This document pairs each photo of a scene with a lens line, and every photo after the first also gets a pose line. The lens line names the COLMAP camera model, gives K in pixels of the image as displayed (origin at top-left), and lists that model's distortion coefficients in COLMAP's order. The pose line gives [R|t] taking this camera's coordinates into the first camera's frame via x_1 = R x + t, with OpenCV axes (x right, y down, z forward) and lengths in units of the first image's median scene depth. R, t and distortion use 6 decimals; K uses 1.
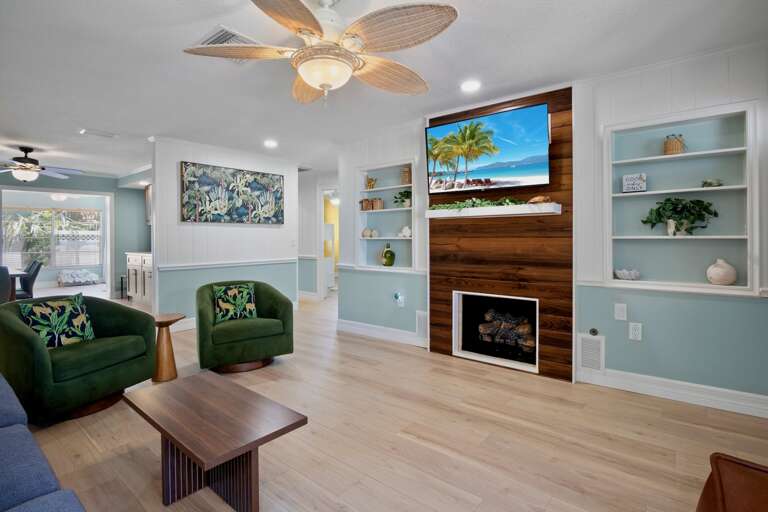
lens RADIAL K [[383.2, 0, 381.4], [0, 383.2, 237.3], [0, 0, 1]] dist [-0.021571, -0.000096]
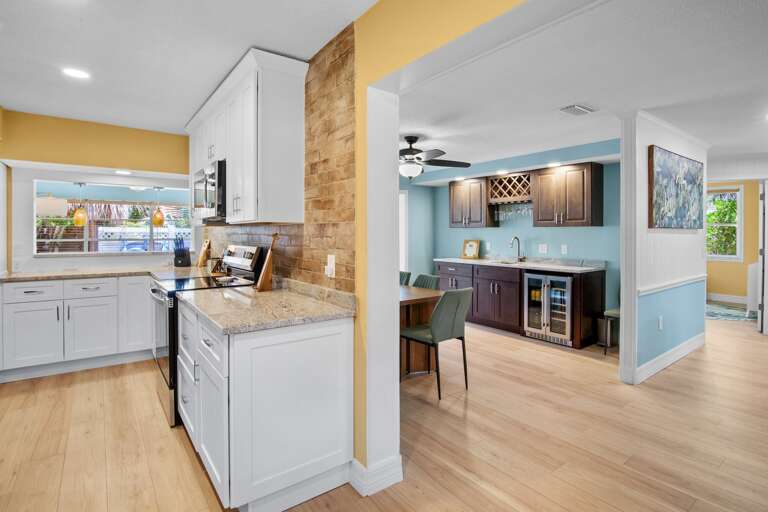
lens RADIAL K [[383.2, 0, 381.4], [0, 383.2, 237.3], [0, 0, 1]] dist [-0.021571, -0.000096]
pose [[0.967996, 0.009937, -0.250769, -0.821582], [-0.006584, 0.999877, 0.014206, -0.030057], [0.250879, -0.012100, 0.967943, 0.168305]]
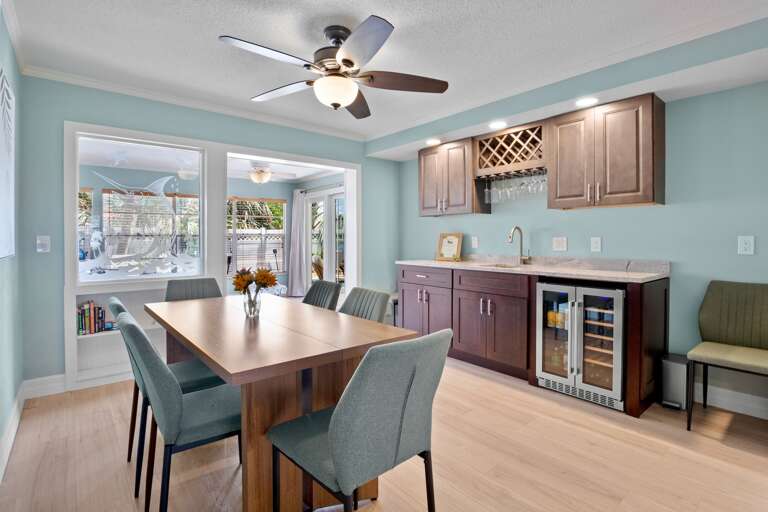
lens RADIAL K [[381.9, 0, 384.0], [0, 381.9, 256.0], [0, 0, 1]] dist [-0.022297, -0.000143]
pose [[0.981055, 0.013165, -0.193283, -0.830116], [-0.003607, 0.998757, 0.049722, 0.003418], [0.193697, -0.048083, 0.979882, 0.583943]]
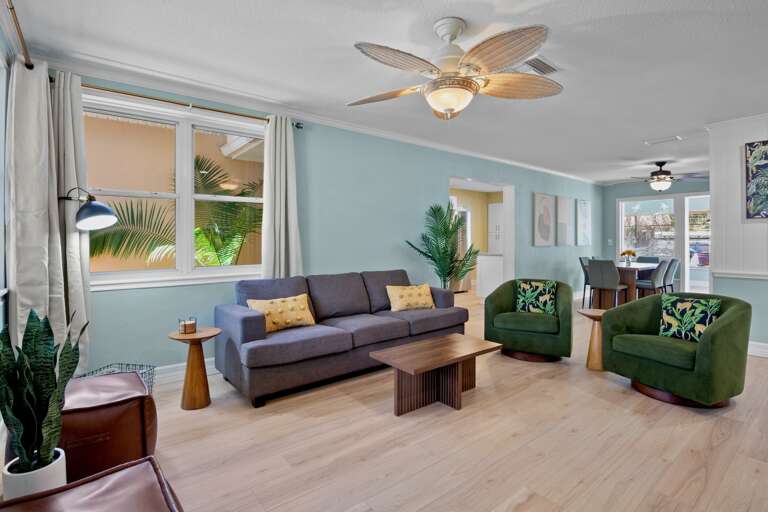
lens RADIAL K [[383.2, 0, 381.4], [0, 383.2, 237.3], [0, 0, 1]] dist [-0.021571, -0.000096]
pose [[-0.227291, -0.003918, -0.973819, 0.421161], [0.004828, 0.999975, -0.005151, -0.001406], [0.973815, -0.005873, -0.227266, 0.428219]]
